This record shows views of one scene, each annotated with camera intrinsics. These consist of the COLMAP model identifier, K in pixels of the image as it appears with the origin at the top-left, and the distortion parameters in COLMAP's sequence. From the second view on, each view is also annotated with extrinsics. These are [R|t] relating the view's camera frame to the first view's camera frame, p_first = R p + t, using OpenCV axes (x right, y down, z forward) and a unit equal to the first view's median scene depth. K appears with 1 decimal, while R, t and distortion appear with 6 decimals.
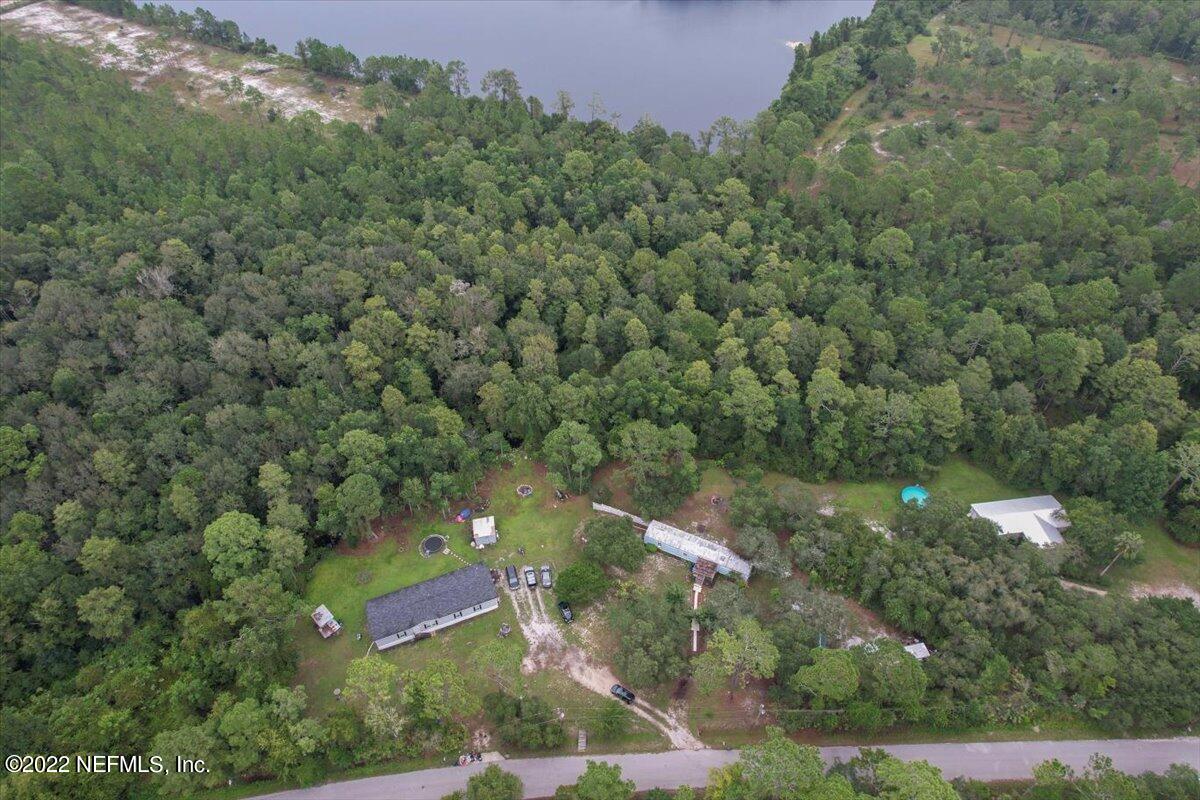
lens RADIAL K [[761.5, 0, 600.2], [0, 761.5, 400.9], [0, 0, 1]] dist [-0.065732, 0.053746]
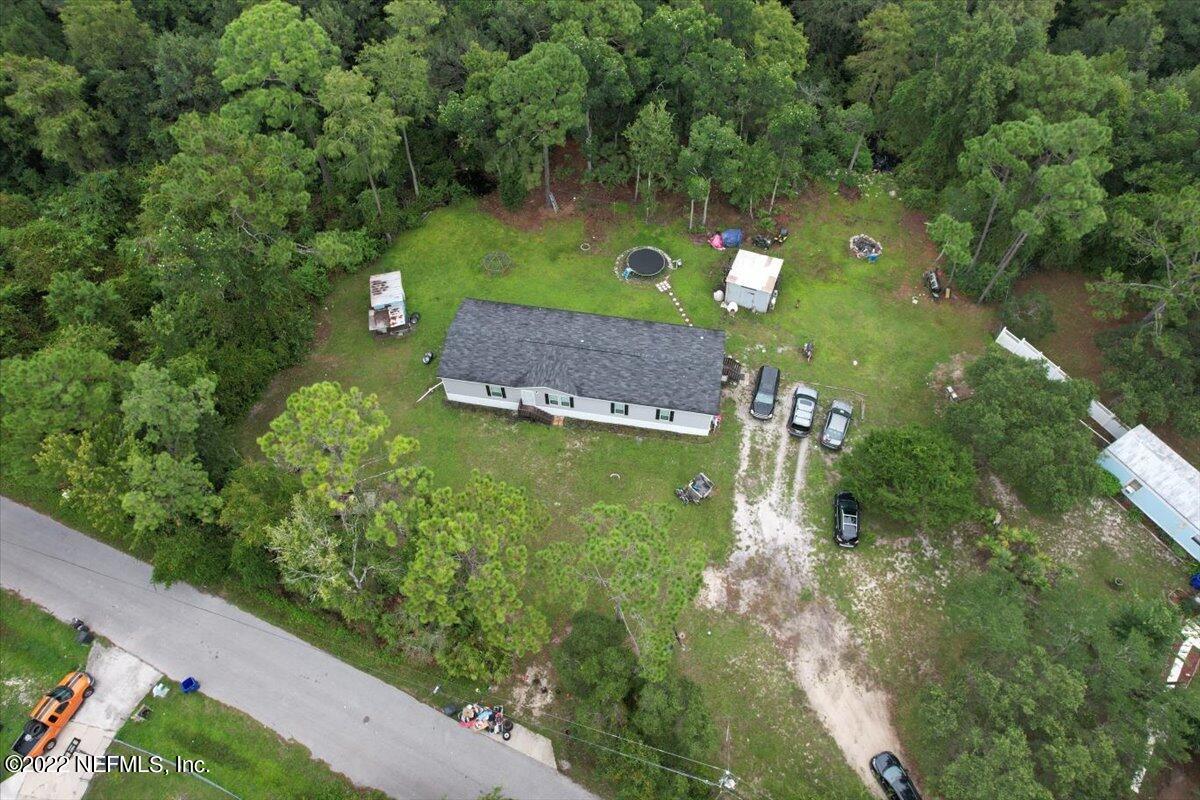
lens RADIAL K [[761.5, 0, 605.0], [0, 761.5, 399.3], [0, 0, 1]] dist [-0.065732, 0.053746]
pose [[0.845934, 0.448214, -0.288963, -0.063269], [-0.377679, 0.886076, 0.268753, 0.148455], [0.376502, -0.118212, 0.918843, 0.540837]]
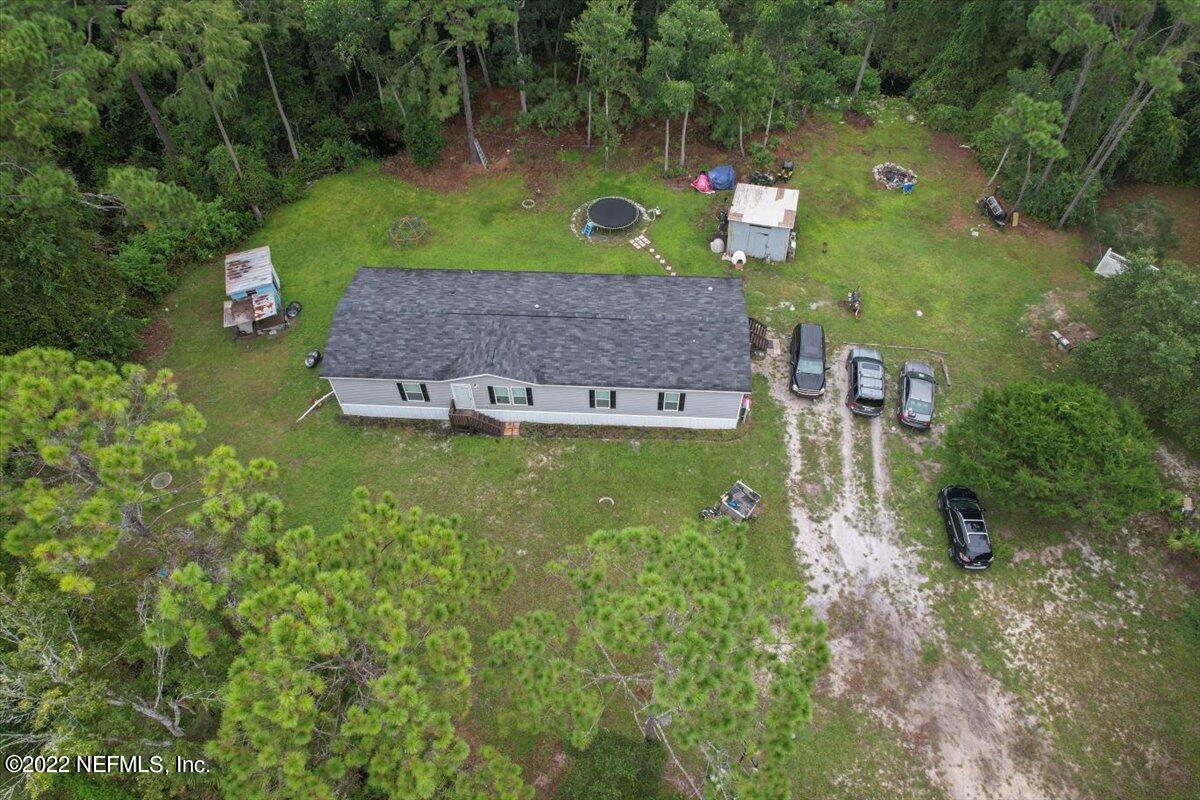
lens RADIAL K [[761.5, 0, 603.2], [0, 761.5, 398.7], [0, 0, 1]] dist [-0.065732, 0.053746]
pose [[0.900929, 0.342661, -0.266289, -0.100748], [-0.305026, 0.936484, 0.173083, 0.213958], [0.308685, -0.074711, 0.948226, 0.663849]]
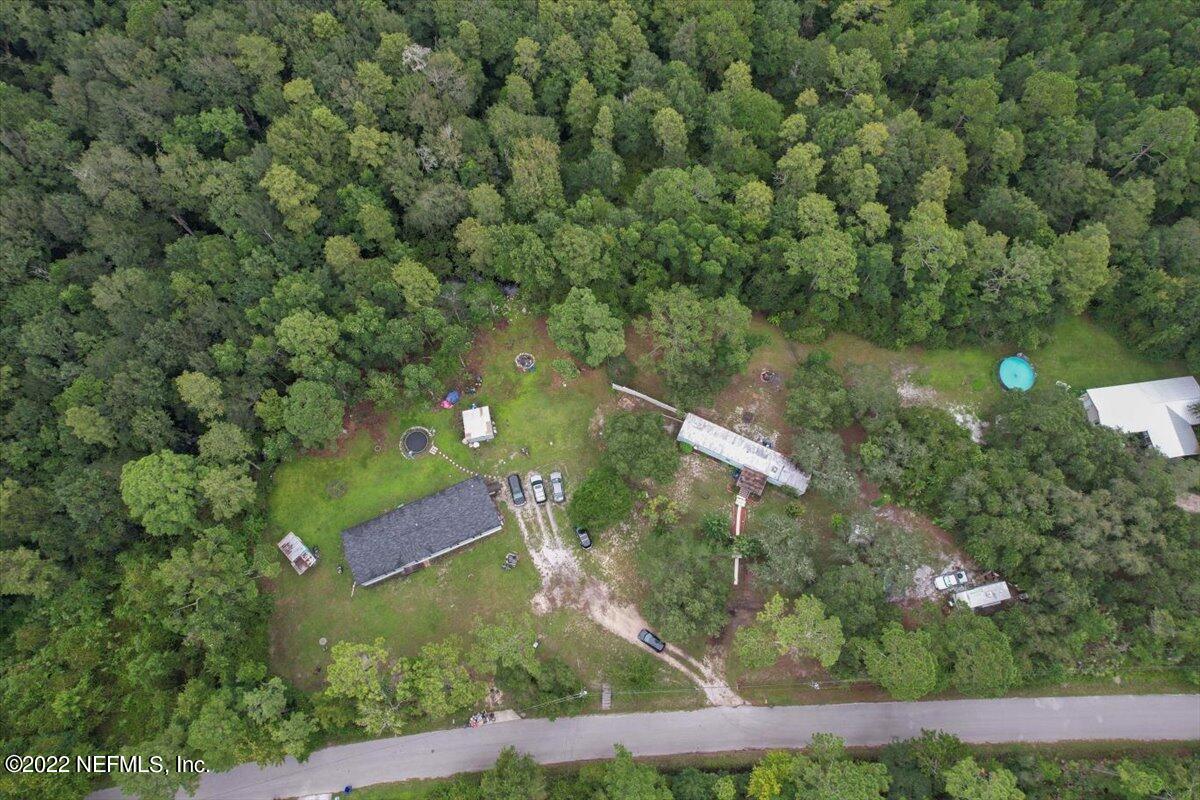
lens RADIAL K [[761.5, 0, 601.4], [0, 761.5, 395.5], [0, 0, 1]] dist [-0.065732, 0.053746]
pose [[0.999961, -0.008331, 0.002847, -0.024633], [0.006191, 0.895300, 0.445421, -0.219383], [-0.006260, -0.445386, 0.895317, 0.299308]]
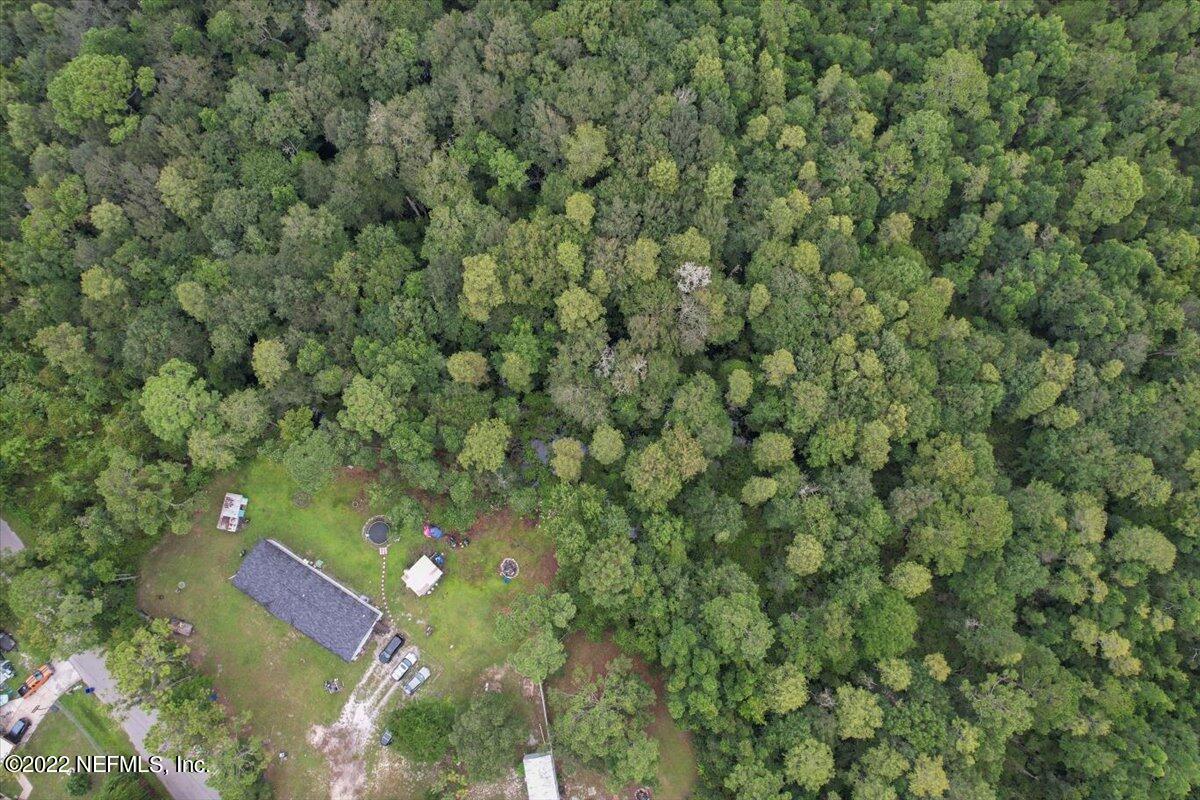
lens RADIAL K [[761.5, 0, 596.7], [0, 761.5, 405.4], [0, 0, 1]] dist [-0.065732, 0.053746]
pose [[0.589824, 0.791646, -0.159387, -0.060967], [-0.566464, 0.546277, 0.617009, -0.535809], [0.575522, -0.273640, 0.770647, 0.550280]]
